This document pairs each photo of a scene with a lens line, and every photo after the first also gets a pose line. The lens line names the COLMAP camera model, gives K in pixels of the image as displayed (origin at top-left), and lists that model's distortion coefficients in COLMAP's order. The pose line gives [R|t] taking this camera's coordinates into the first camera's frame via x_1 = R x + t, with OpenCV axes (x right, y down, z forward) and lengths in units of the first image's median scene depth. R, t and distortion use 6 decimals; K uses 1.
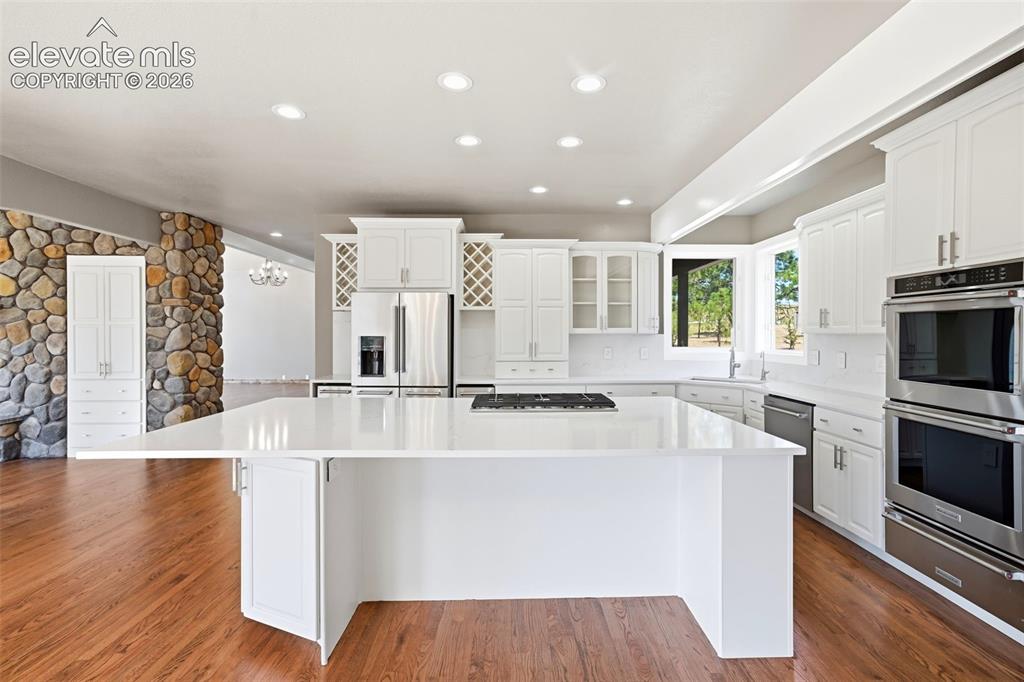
lens RADIAL K [[460.8, 0, 522.4], [0, 460.8, 345.9], [0, 0, 1]] dist [0.001078, 0.004505]
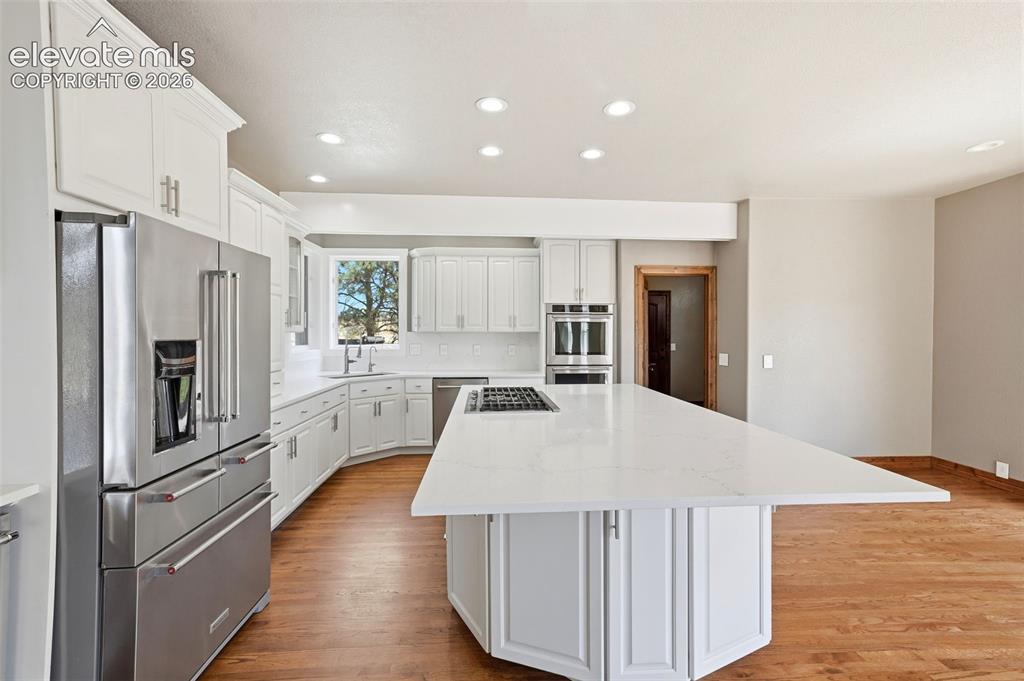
lens RADIAL K [[460.8, 0, 509.8], [0, 460.8, 333.5], [0, 0, 1]] dist [0.001078, 0.004505]
pose [[-0.025950, -0.006946, 0.999639, -0.660540], [0.024622, 0.999668, 0.007586, -0.022113], [-0.999360, 0.024810, -0.025771, 0.680878]]
